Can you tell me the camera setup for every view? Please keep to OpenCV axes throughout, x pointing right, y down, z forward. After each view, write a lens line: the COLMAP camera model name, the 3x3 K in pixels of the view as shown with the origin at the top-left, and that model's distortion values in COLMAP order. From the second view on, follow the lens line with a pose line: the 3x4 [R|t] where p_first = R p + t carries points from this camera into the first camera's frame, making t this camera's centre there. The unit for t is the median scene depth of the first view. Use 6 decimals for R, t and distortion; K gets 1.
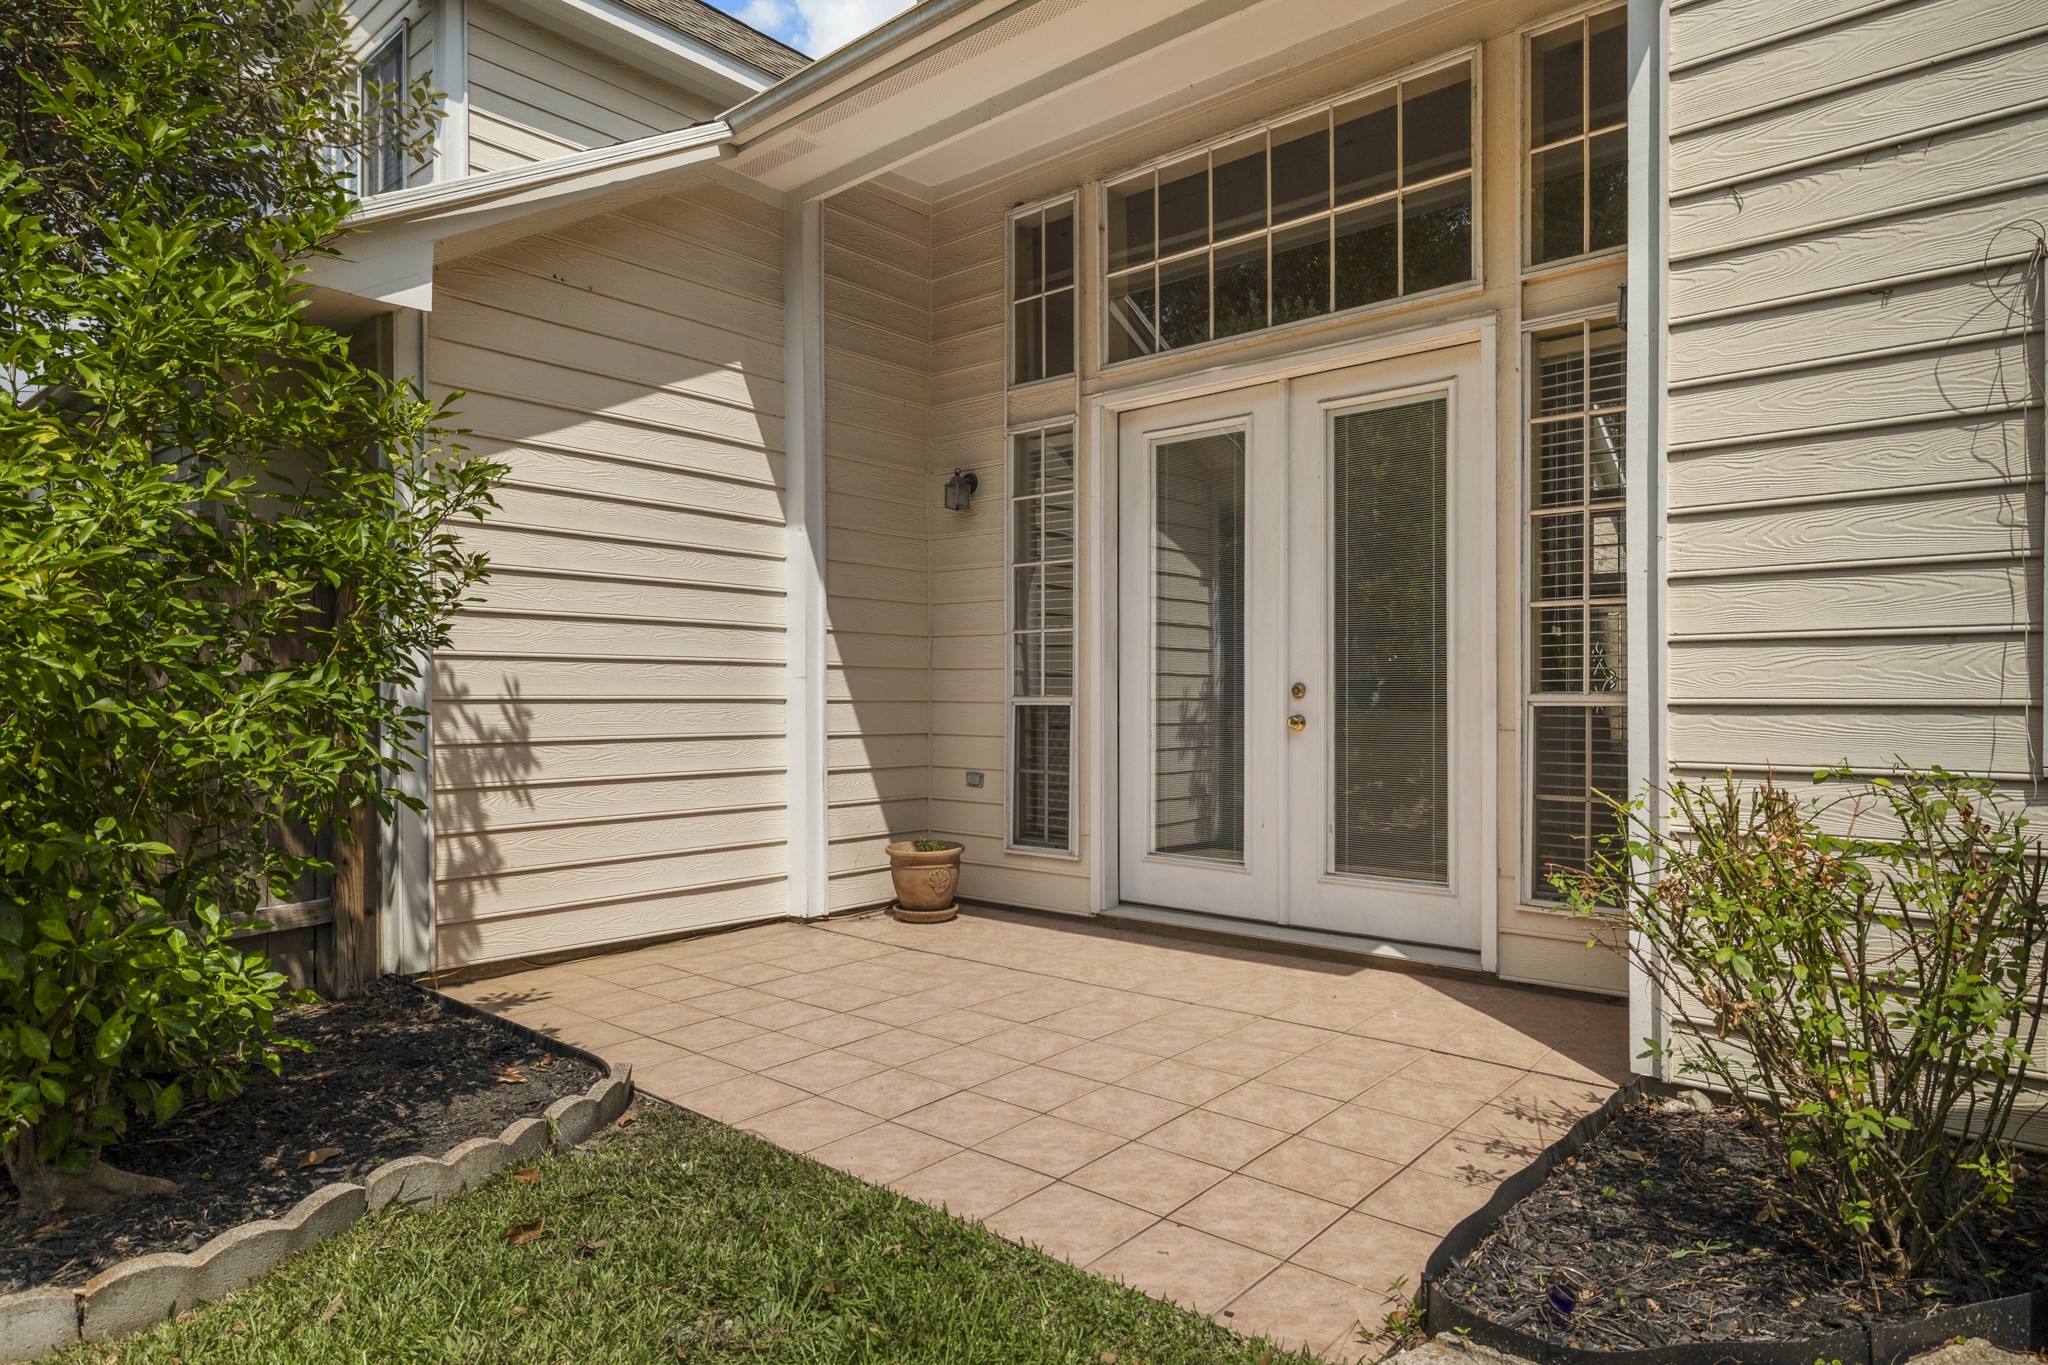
lens RADIAL K [[1175.8, 0, 1025.9], [0, 1175.8, 708.2], [0, 0, 1]] dist [0.004347, -0.000116]
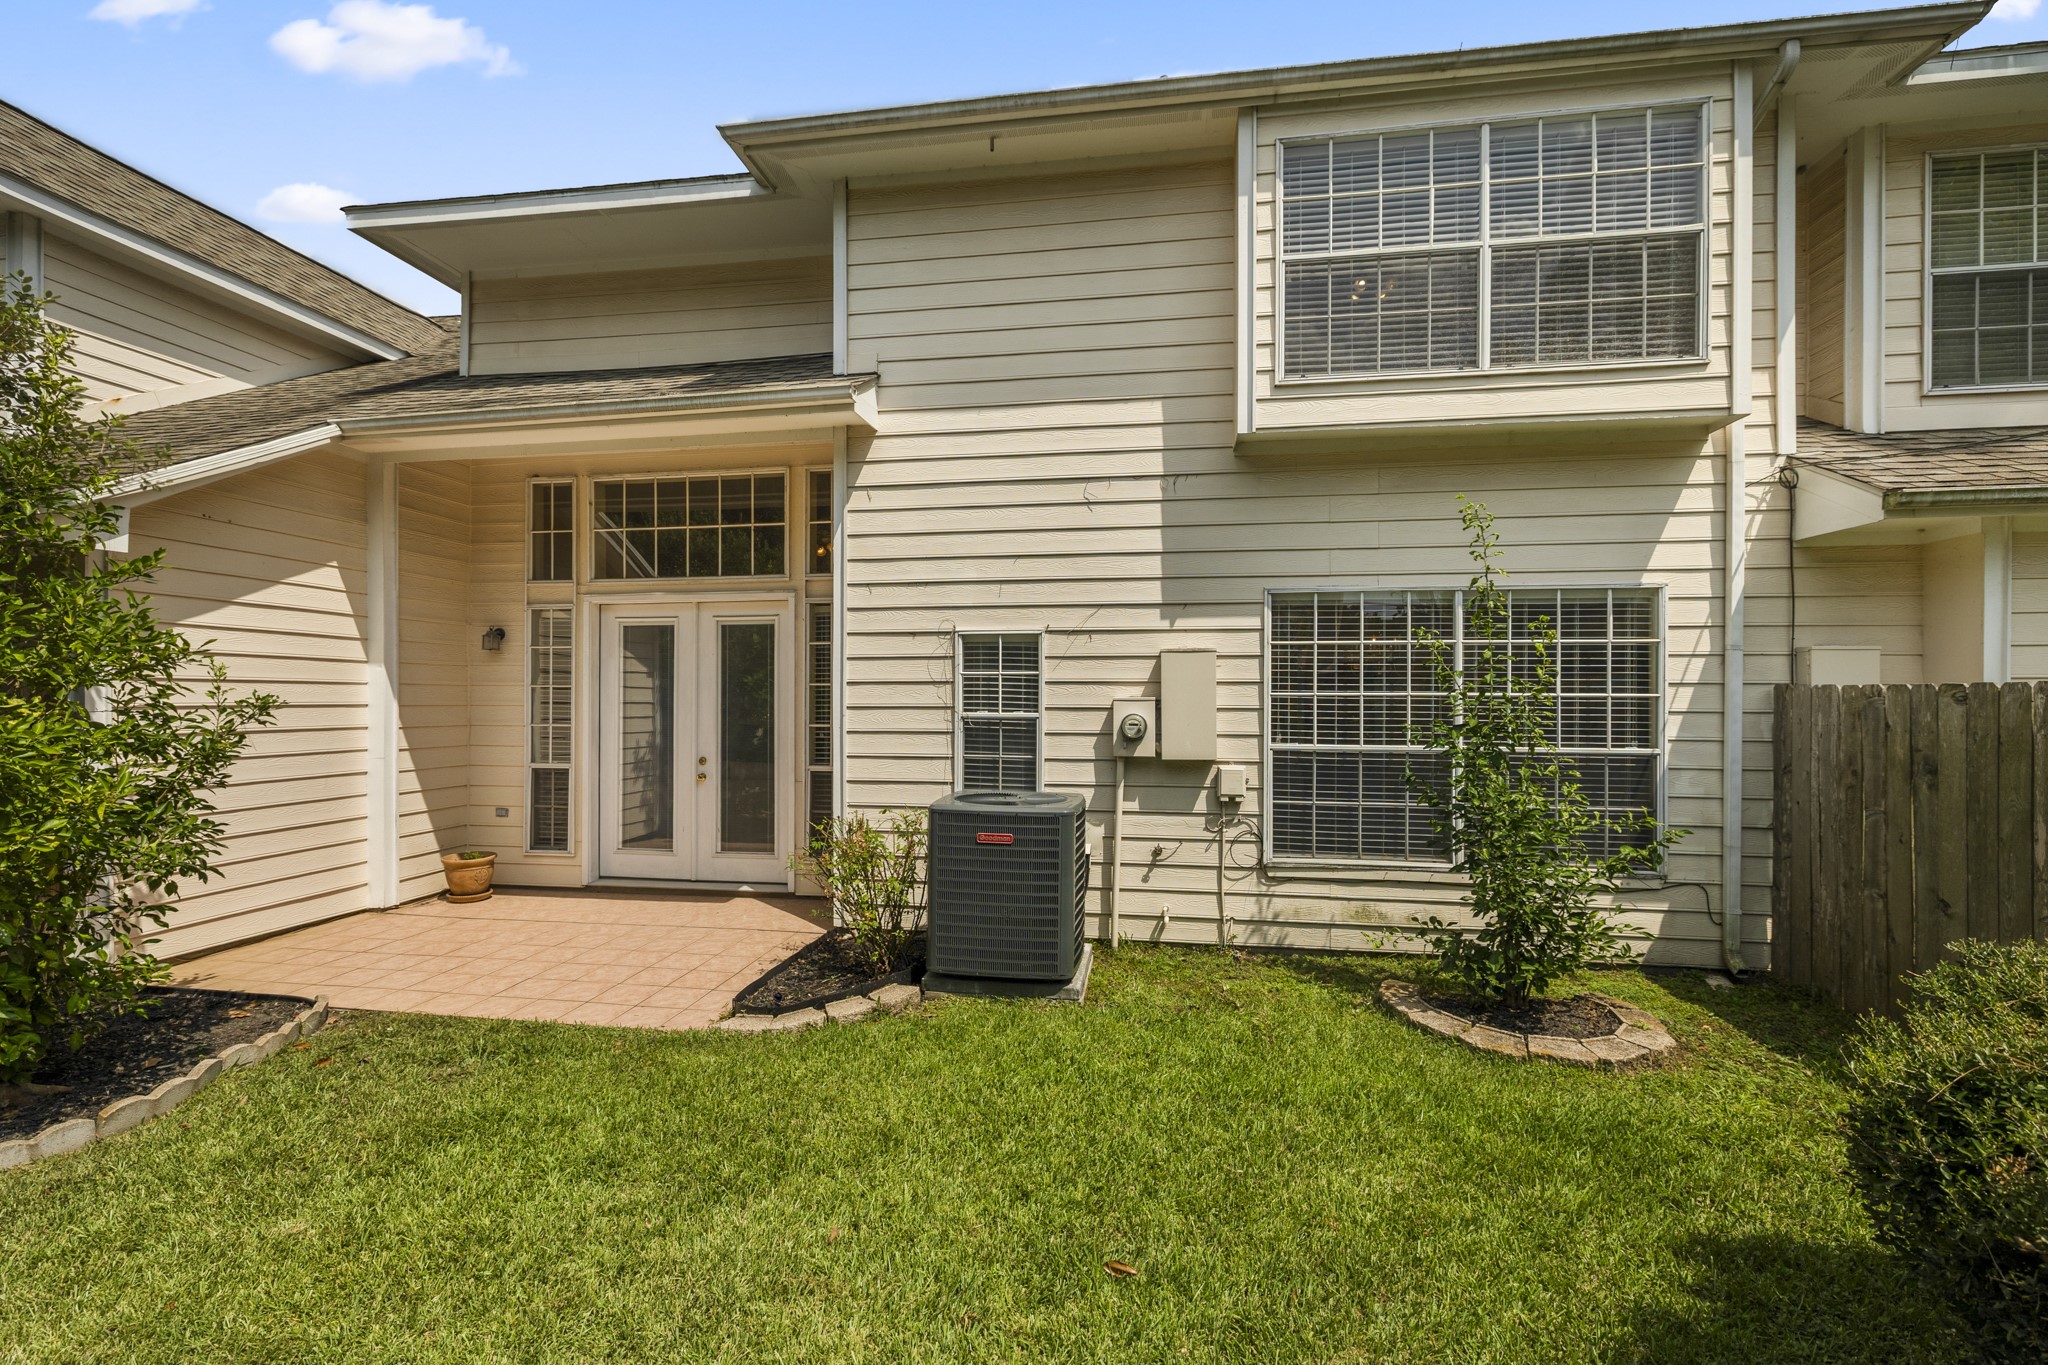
lens RADIAL K [[878.1, 0, 1029.8], [0, 878.1, 692.2], [0, 0, 1]] dist [0.000252, 0.000643]
pose [[0.845612, 0.005066, 0.533775, -0.082982], [0.001788, 0.999922, -0.012323, -0.101021], [-0.533796, 0.011375, 0.845537, -0.493437]]
